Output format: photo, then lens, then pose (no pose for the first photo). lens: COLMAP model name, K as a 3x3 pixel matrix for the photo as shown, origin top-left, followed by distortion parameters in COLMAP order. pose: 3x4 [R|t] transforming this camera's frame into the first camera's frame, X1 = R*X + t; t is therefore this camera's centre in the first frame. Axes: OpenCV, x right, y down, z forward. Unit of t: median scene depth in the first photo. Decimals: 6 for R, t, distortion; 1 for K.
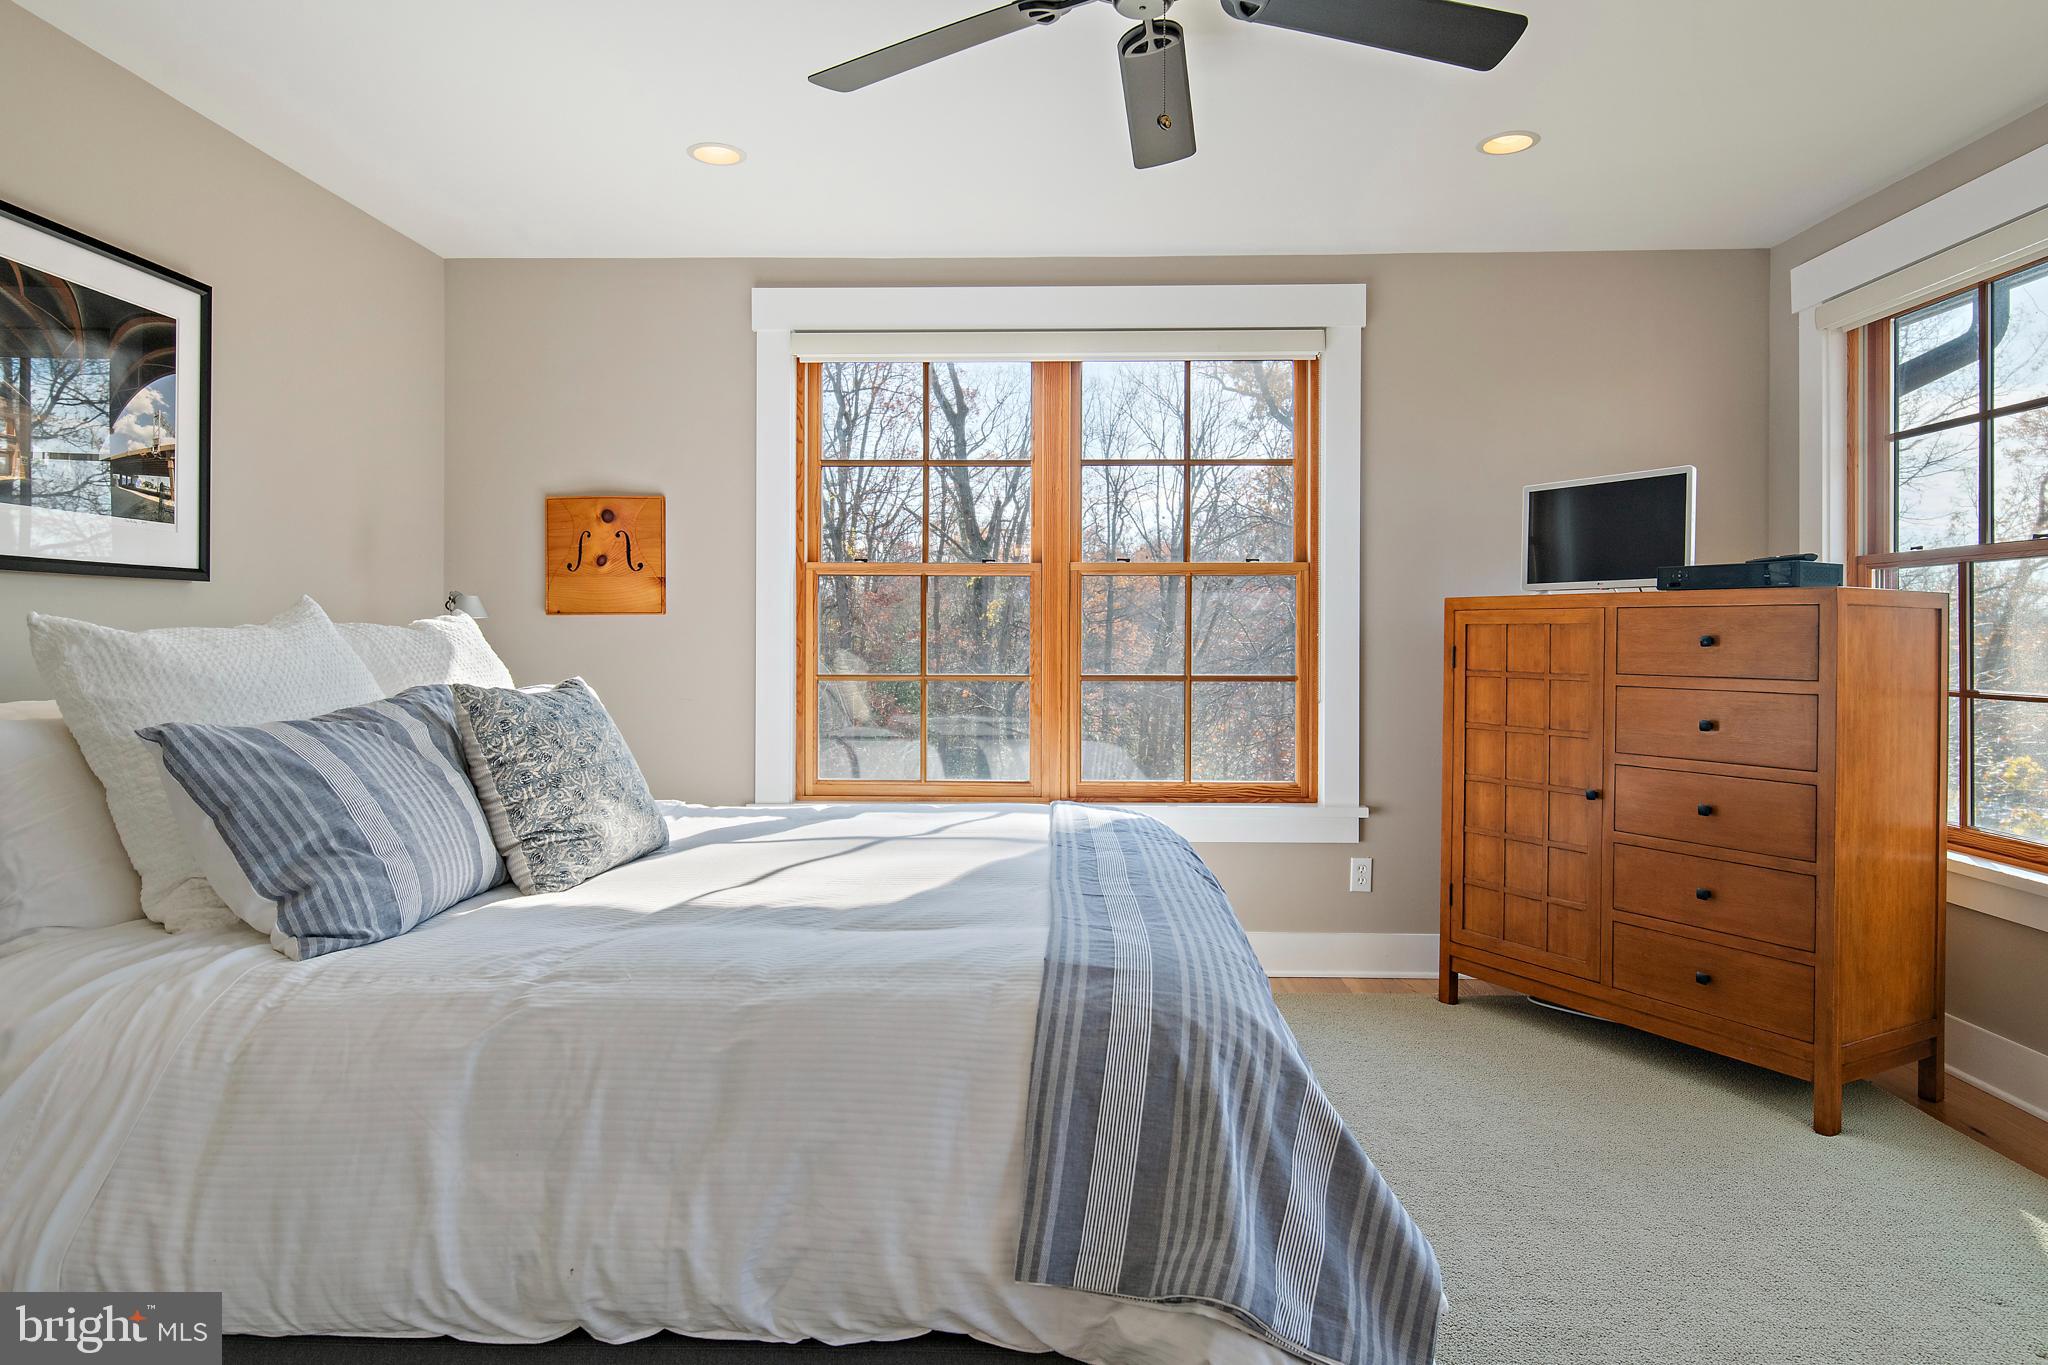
lens RADIAL K [[1207.0, 0, 1028.5], [0, 1207.0, 665.7], [0, 0, 1]] dist [0.002529, 0.001909]
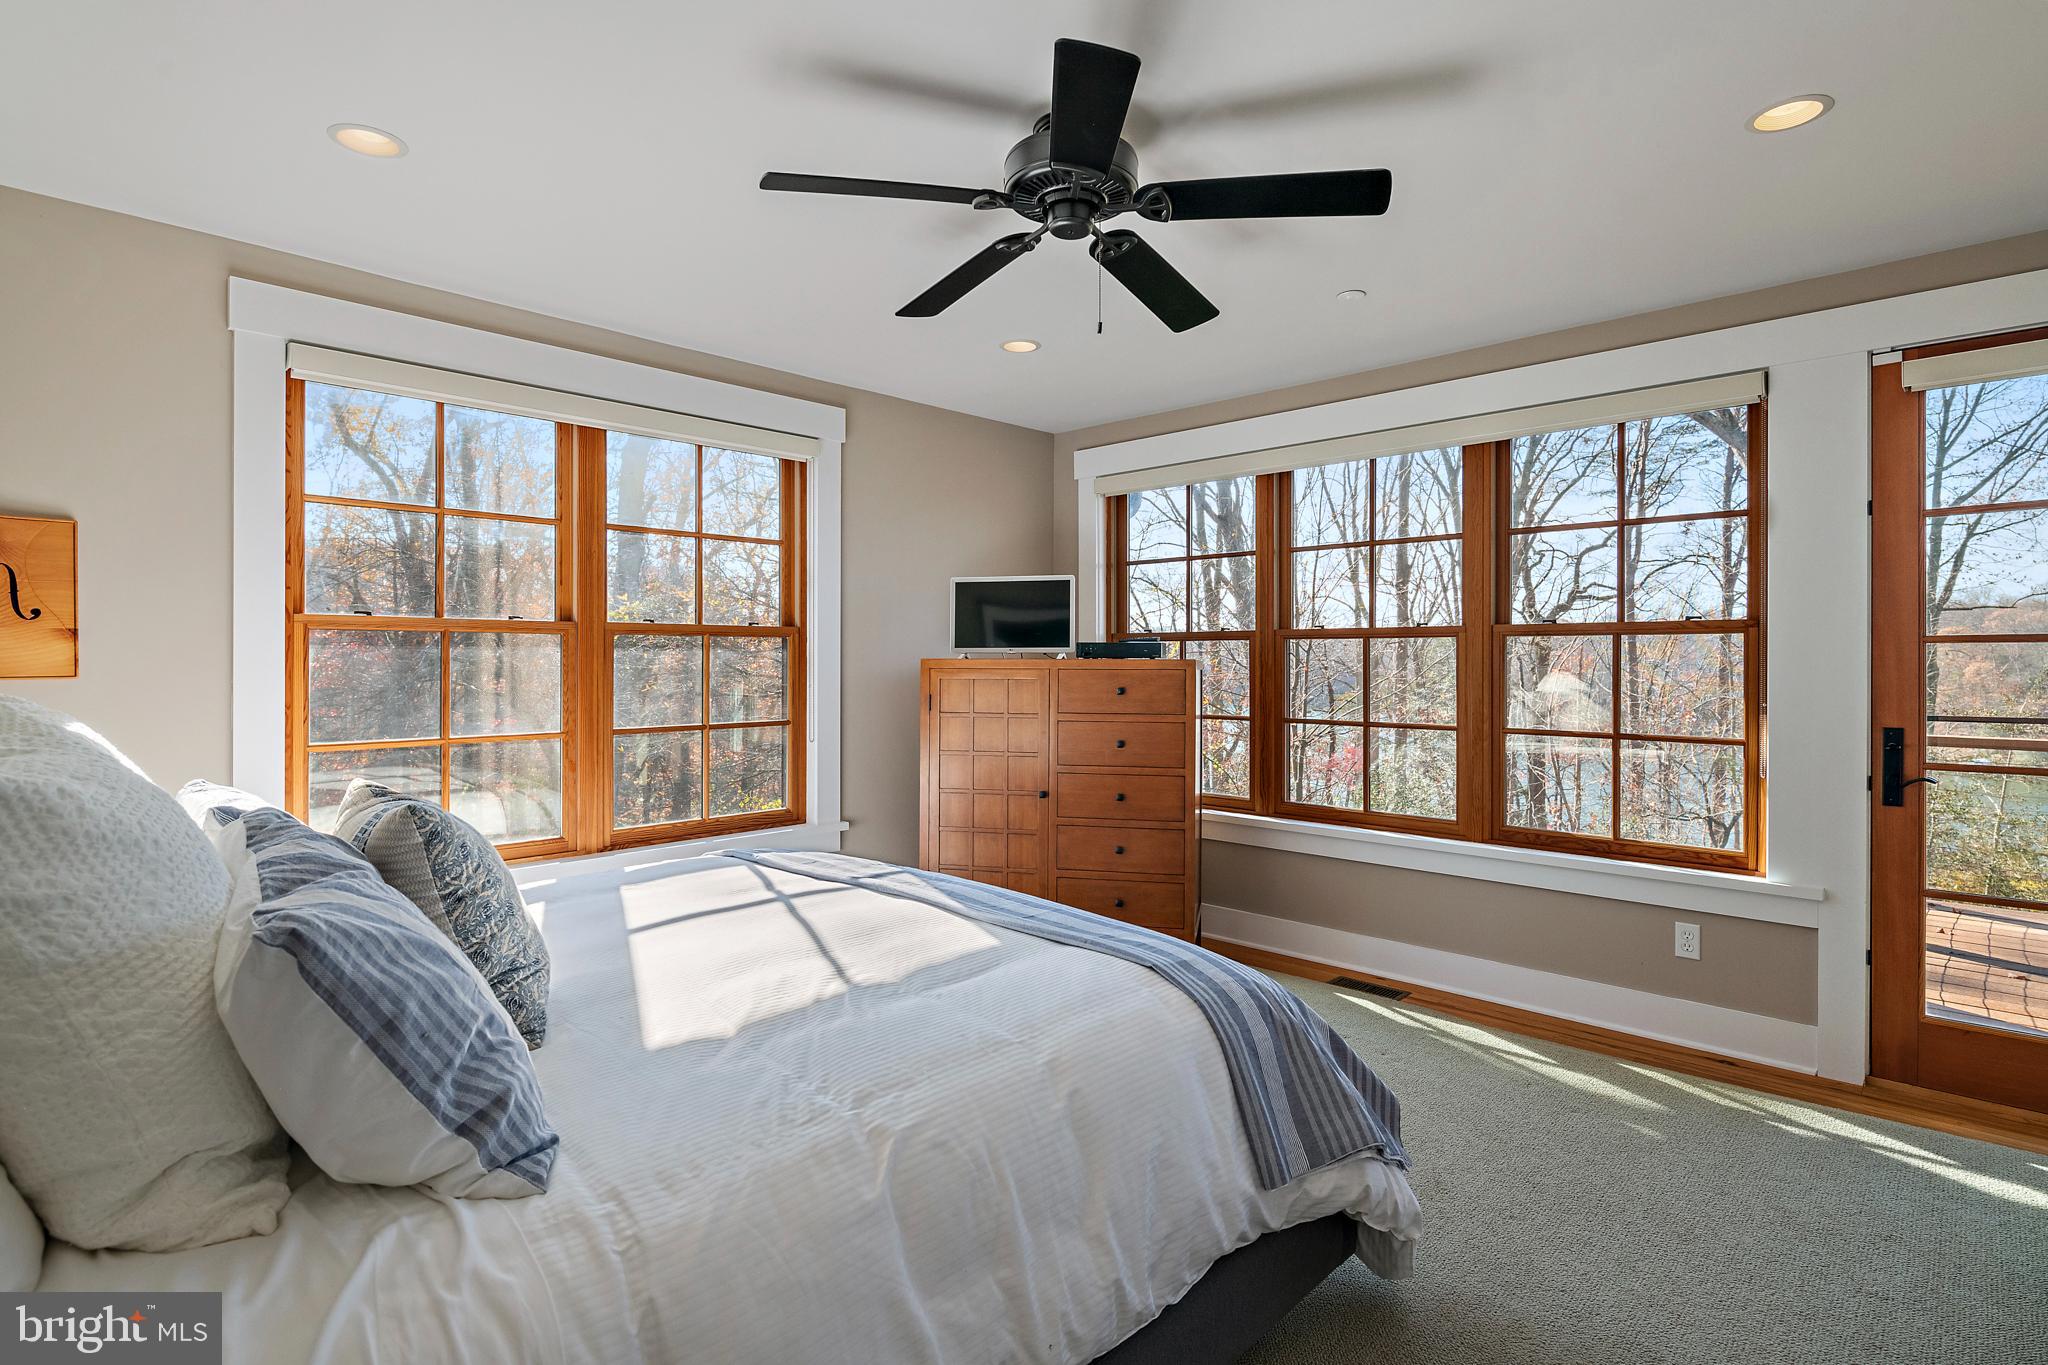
lens RADIAL K [[1013.1, 0, 1025.8], [0, 1013.1, 673.1], [0, 0, 1]] dist [-0.012378, -0.000217]
pose [[0.667547, -0.012776, 0.744458, -0.478651], [0.019767, 0.999804, -0.000566, -0.042759], [-0.744305, 0.015093, 0.667669, 0.189377]]
